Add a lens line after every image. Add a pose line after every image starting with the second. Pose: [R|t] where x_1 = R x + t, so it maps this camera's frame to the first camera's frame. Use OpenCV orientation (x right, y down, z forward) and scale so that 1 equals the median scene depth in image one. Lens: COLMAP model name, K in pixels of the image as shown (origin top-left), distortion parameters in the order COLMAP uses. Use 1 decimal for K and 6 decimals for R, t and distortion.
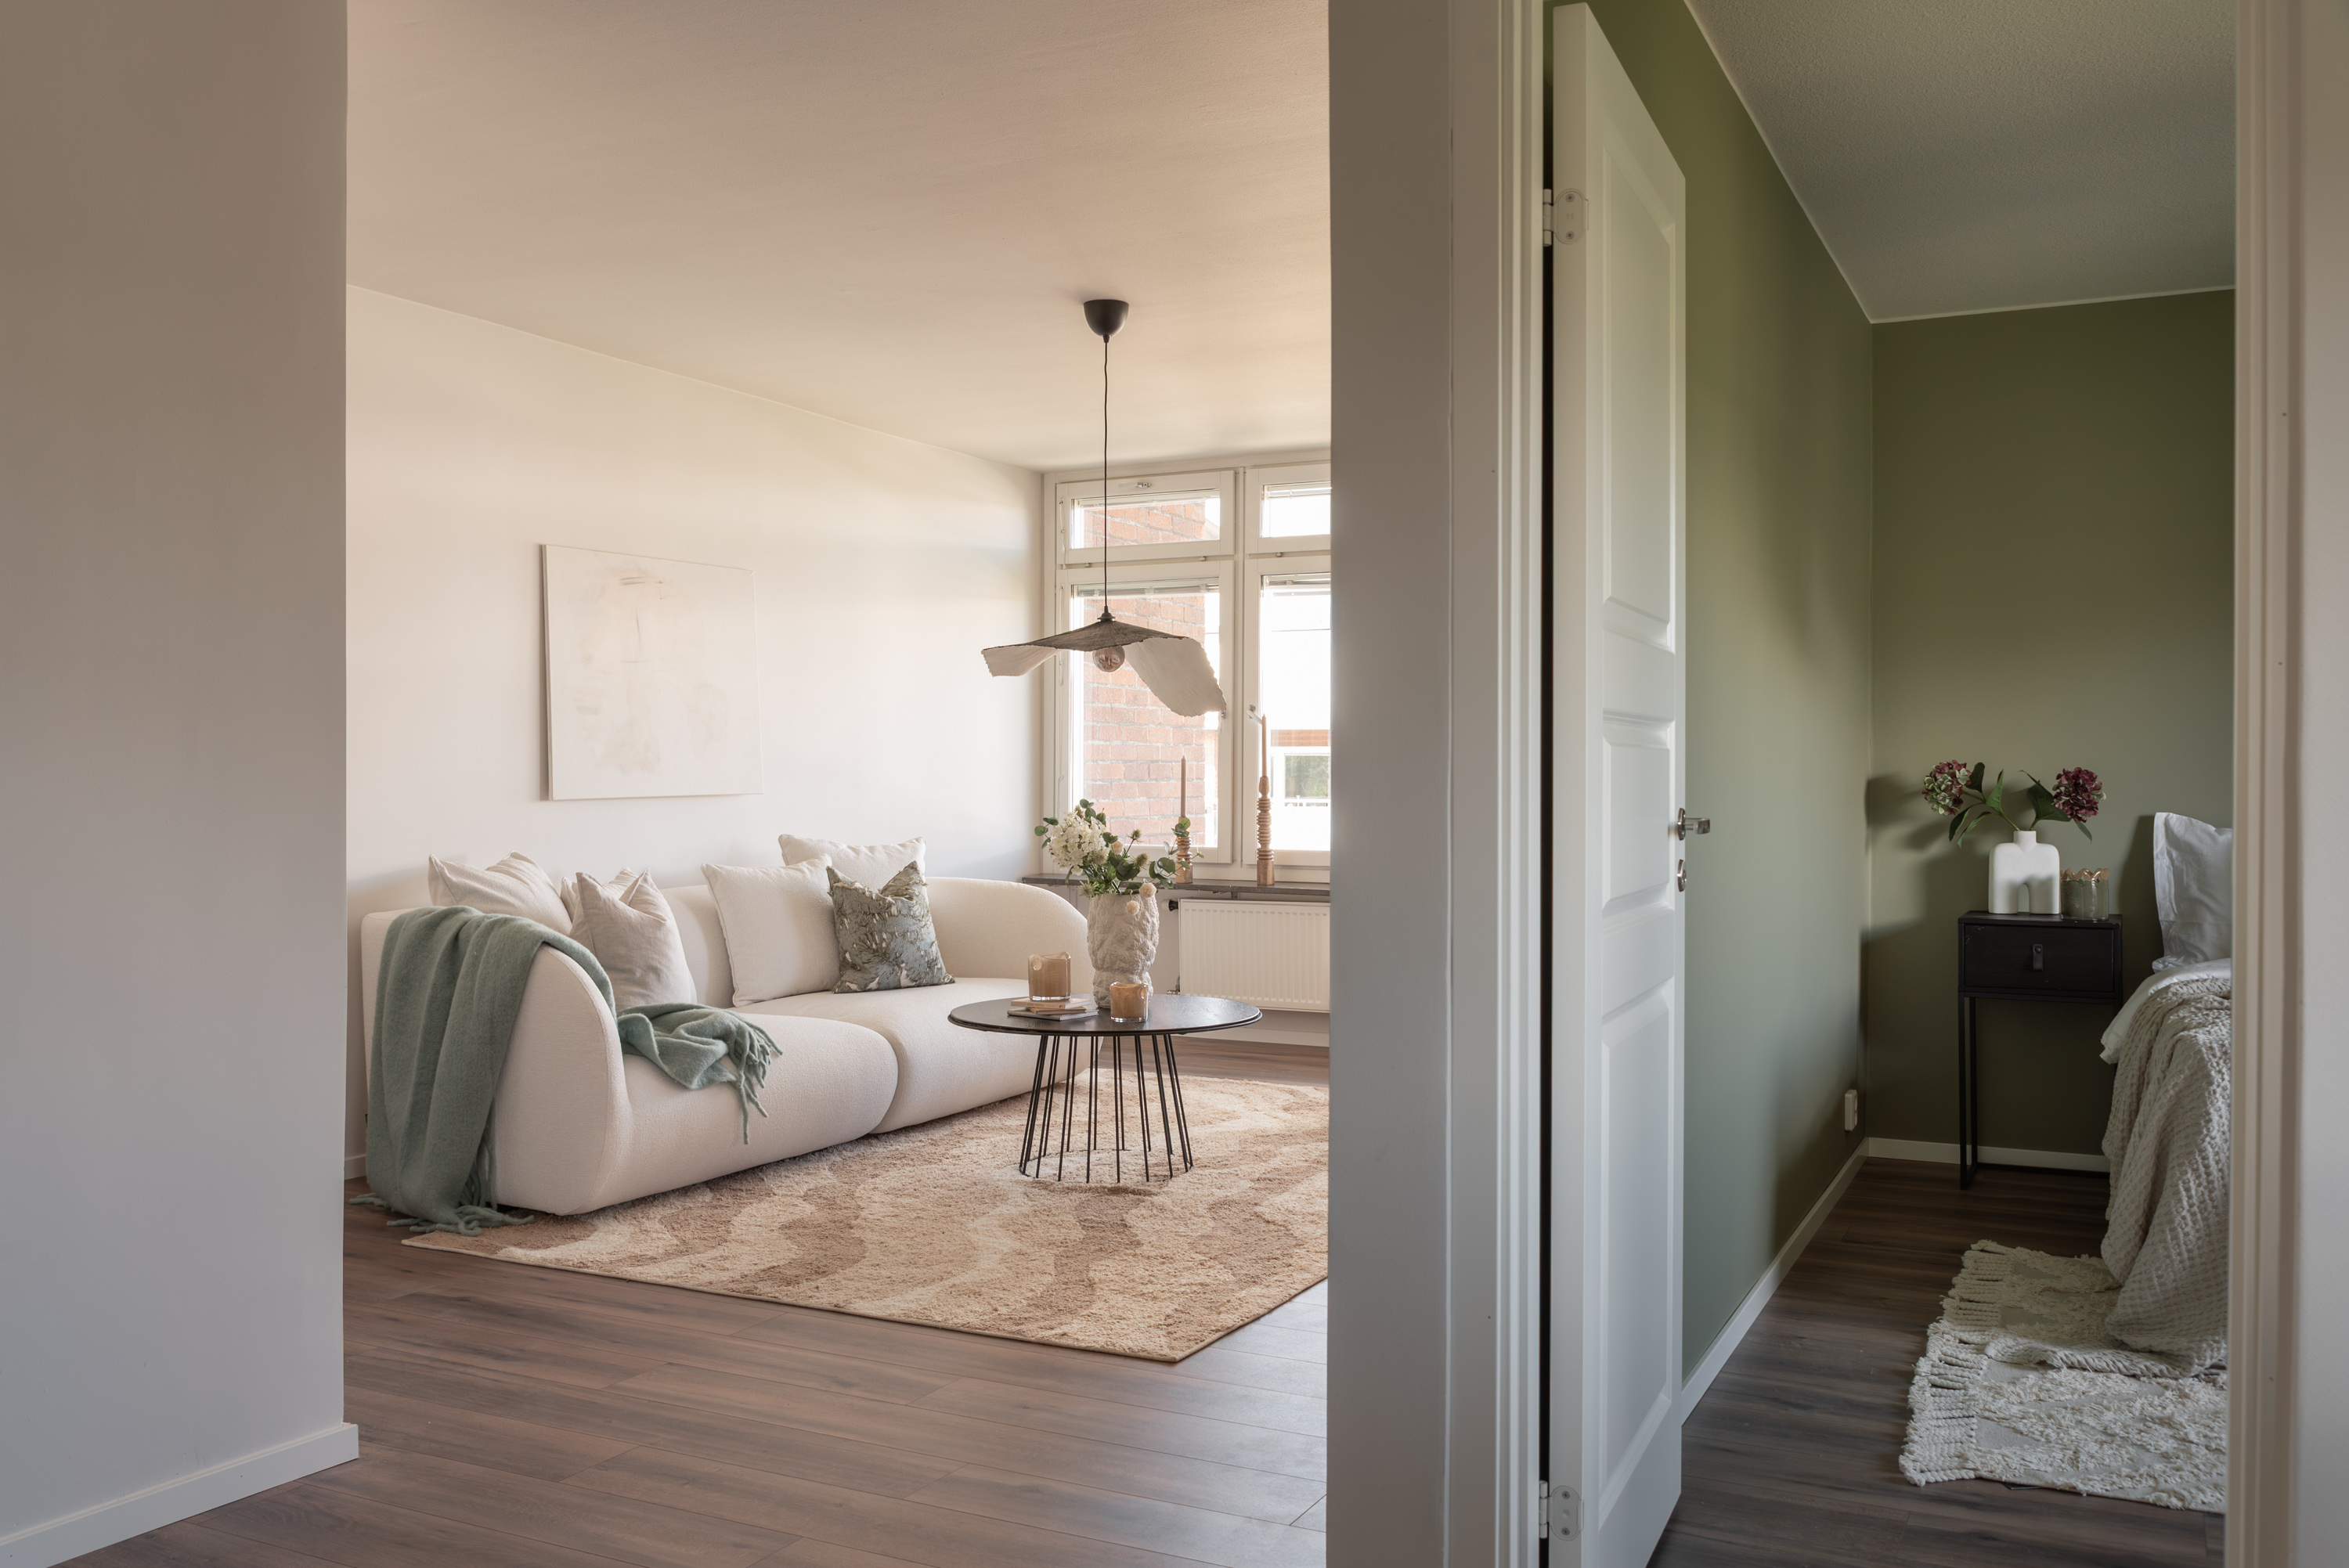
lens RADIAL K [[1944.8, 0, 1174.5], [0, 1944.8, 784.0], [0, 0, 1]] dist [0.003452, 0.002840]
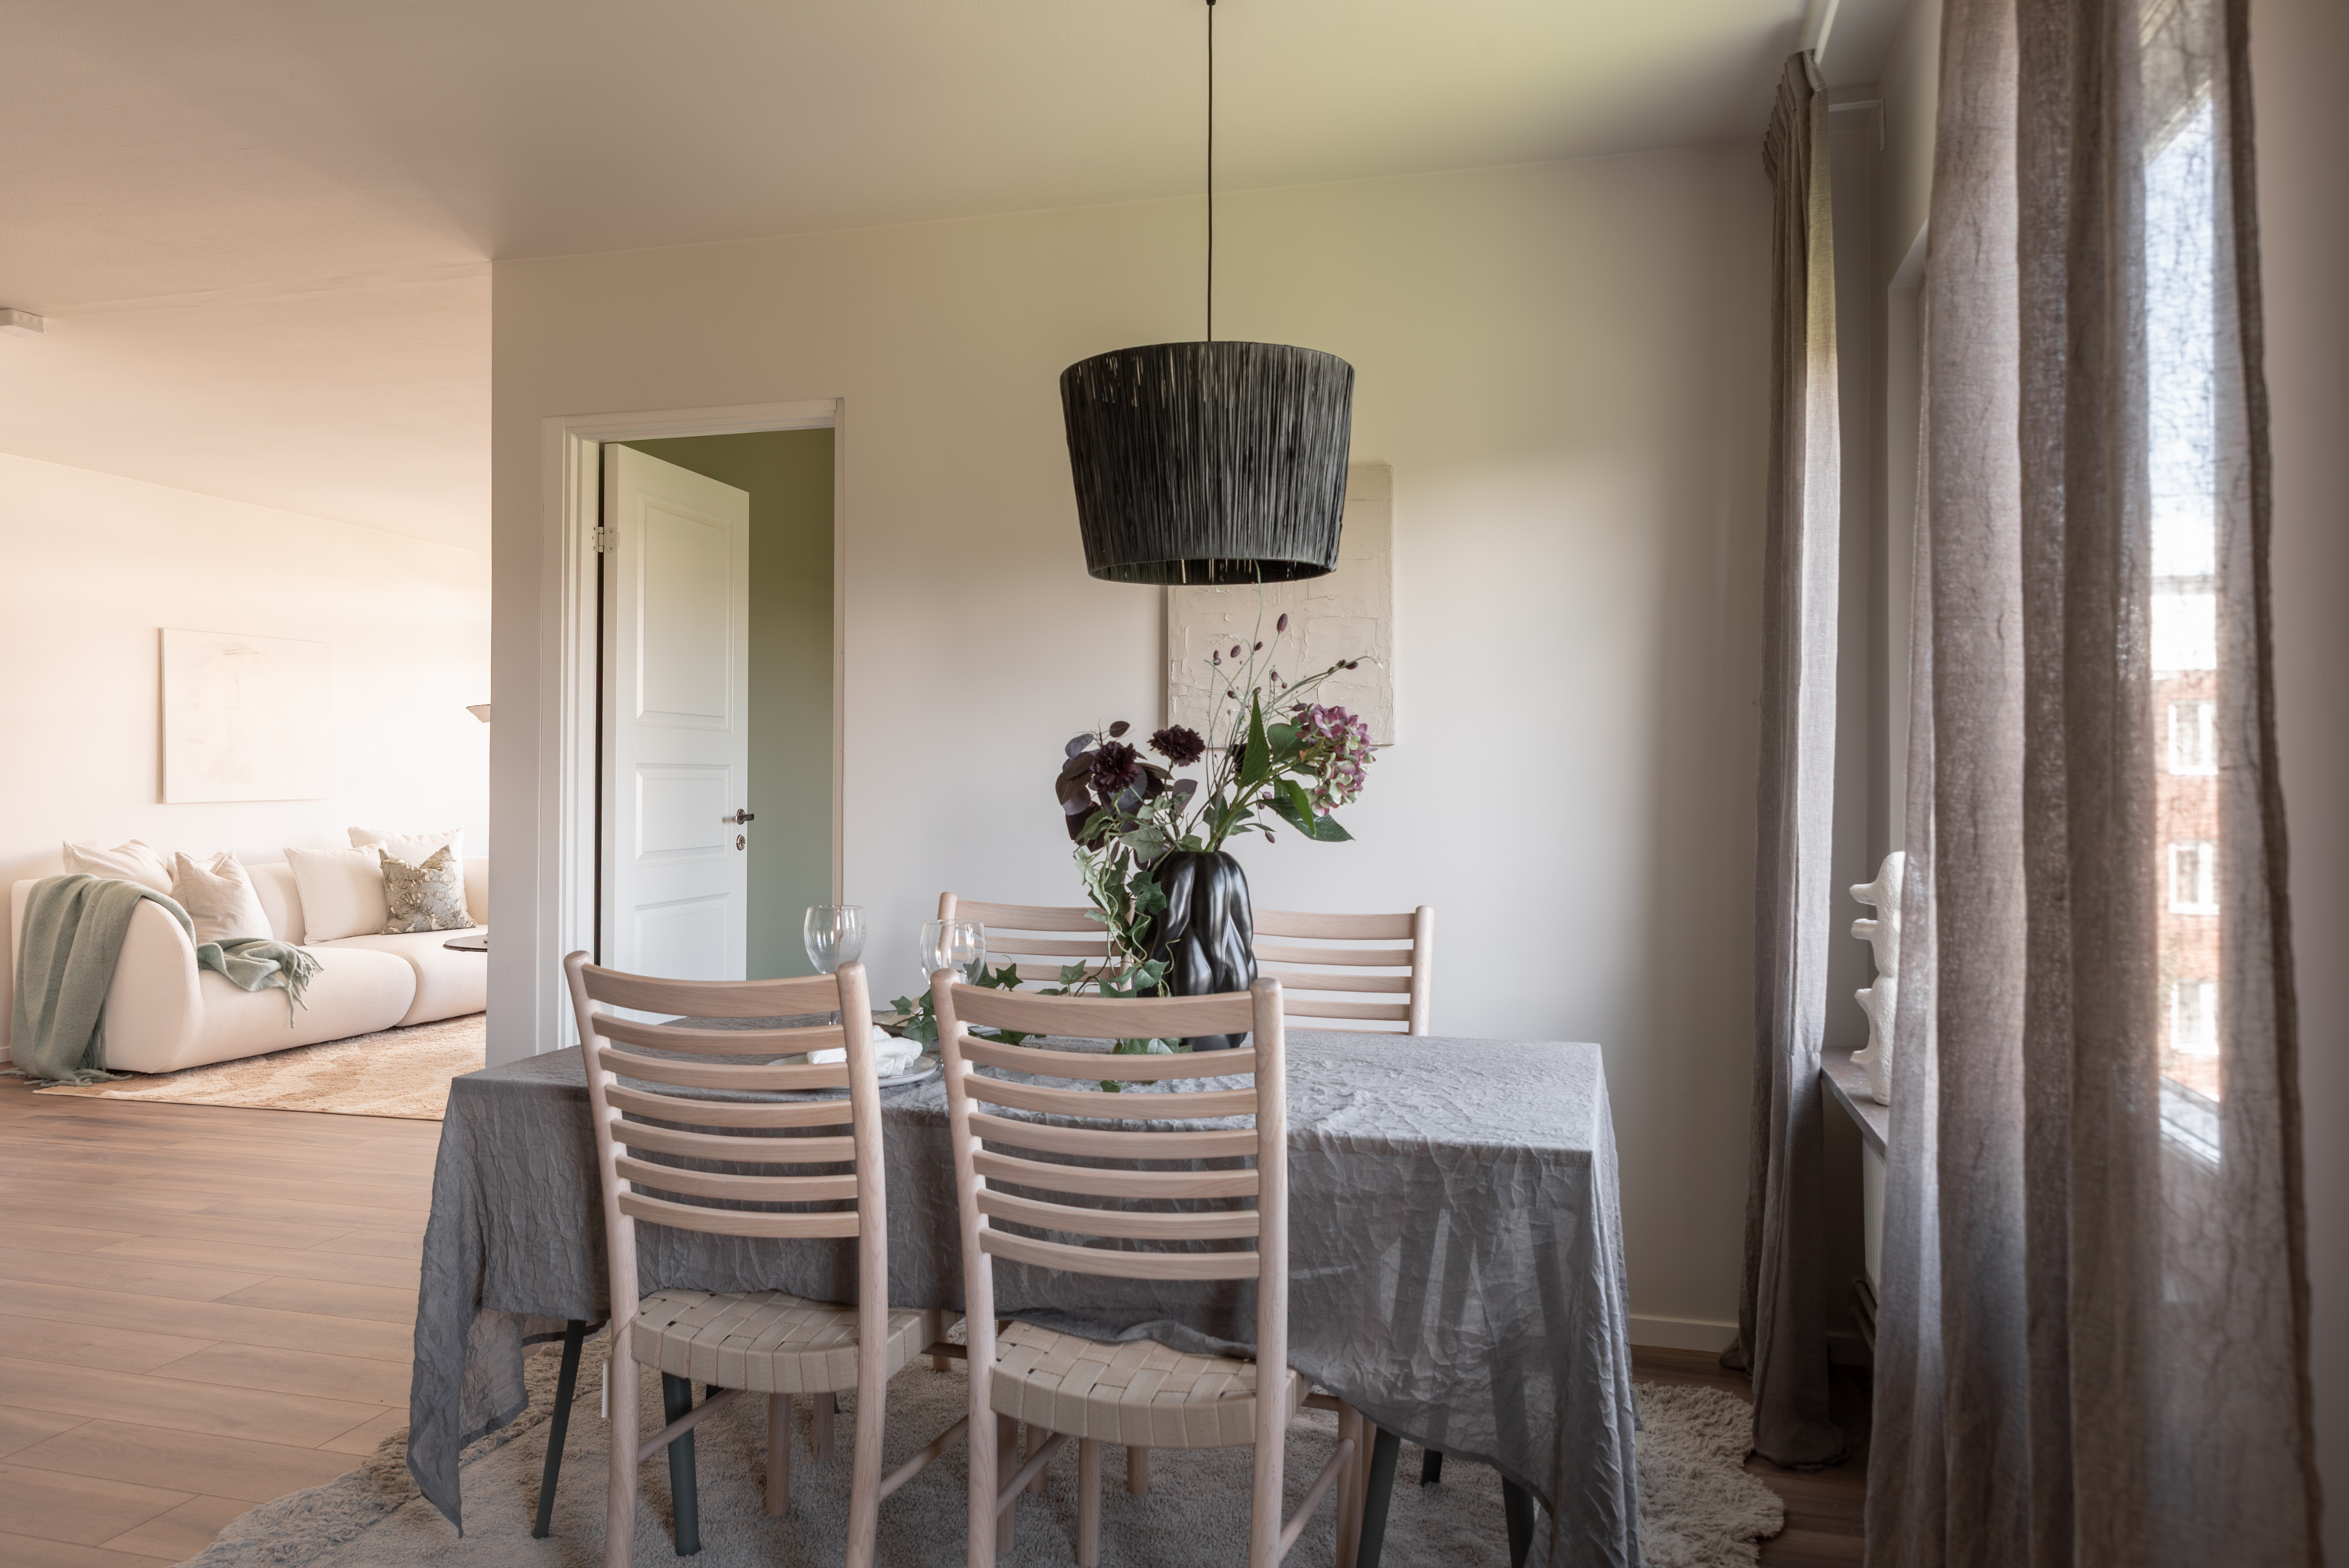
lens RADIAL K [[1626.0, 0, 1183.3], [0, 1626.0, 749.2], [0, 0, 1]] dist [0.006377, 0.001429]
pose [[0.978559, 0.006199, 0.205875, 0.200805], [-0.001480, 0.999733, -0.023065, -0.006178], [-0.205963, 0.022266, 0.978307, -0.406157]]
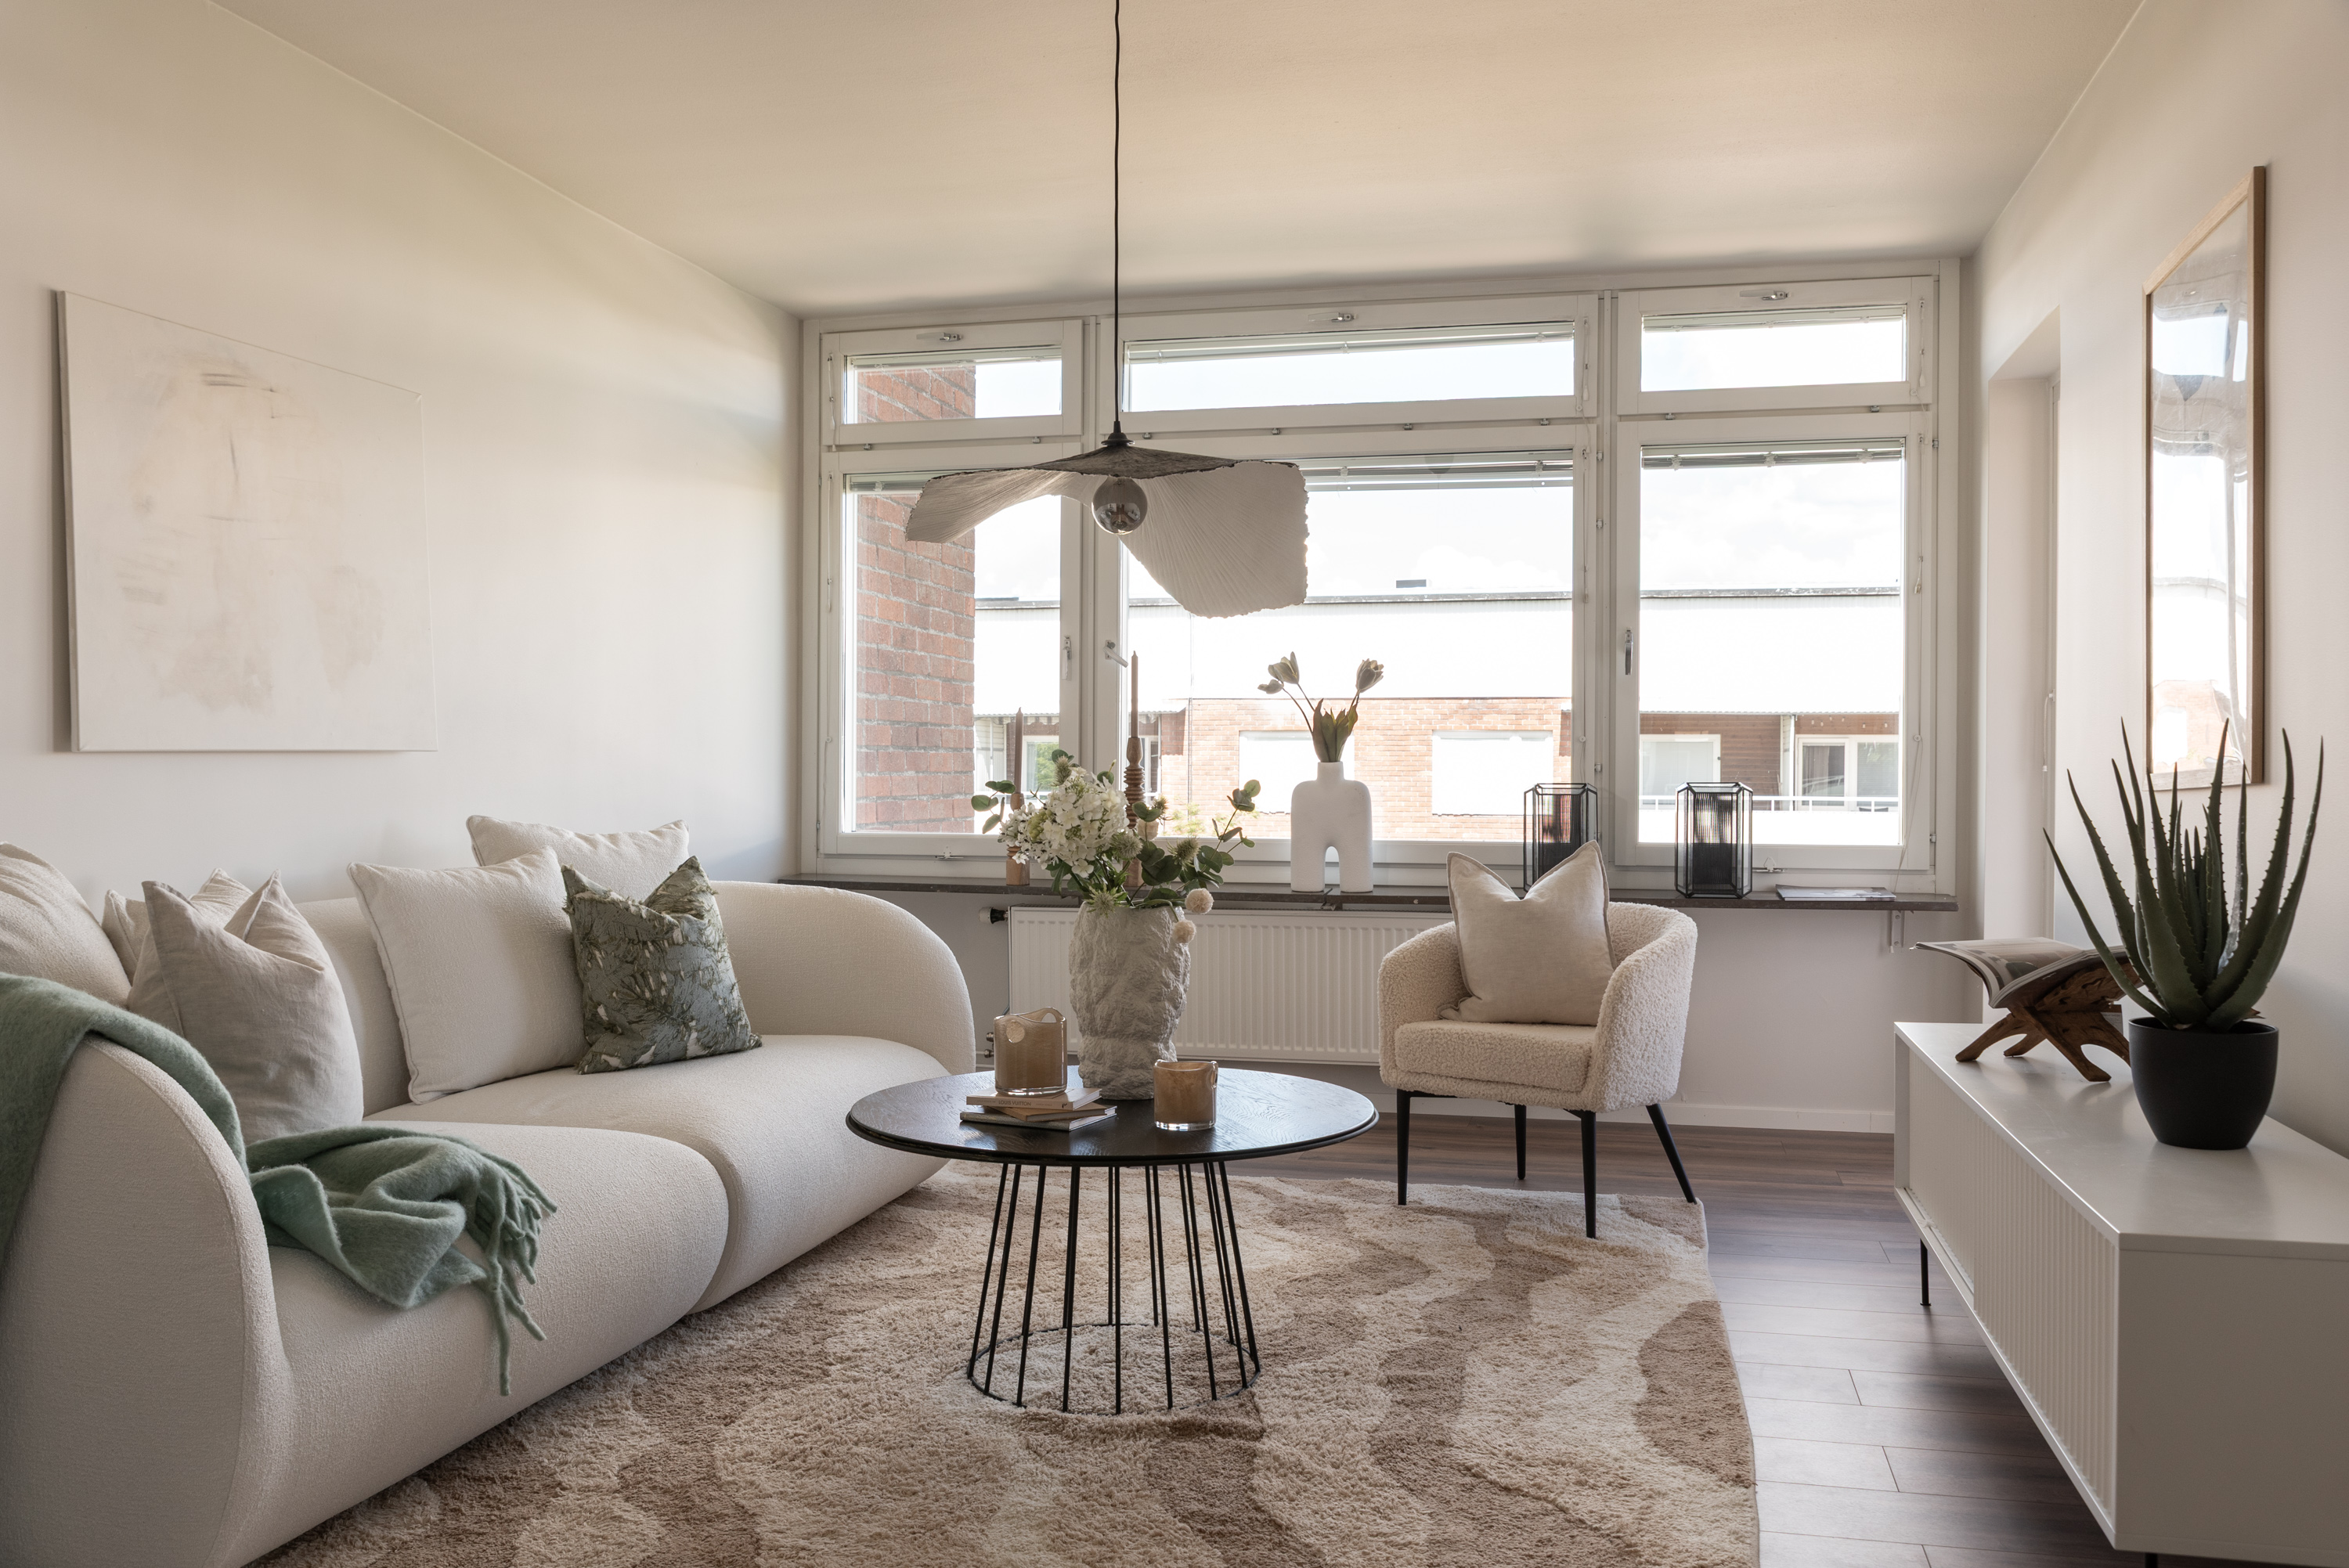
lens RADIAL K [[1940.5, 0, 1174.5], [0, 1940.5, 784.0], [0, 0, 1]] dist [-0.001614, 0.004007]
pose [[0.973383, 0.000816, 0.229184, -0.163655], [-0.001305, 0.999997, 0.001981, 0.018740], [-0.229181, -0.002228, 0.973381, 0.447869]]
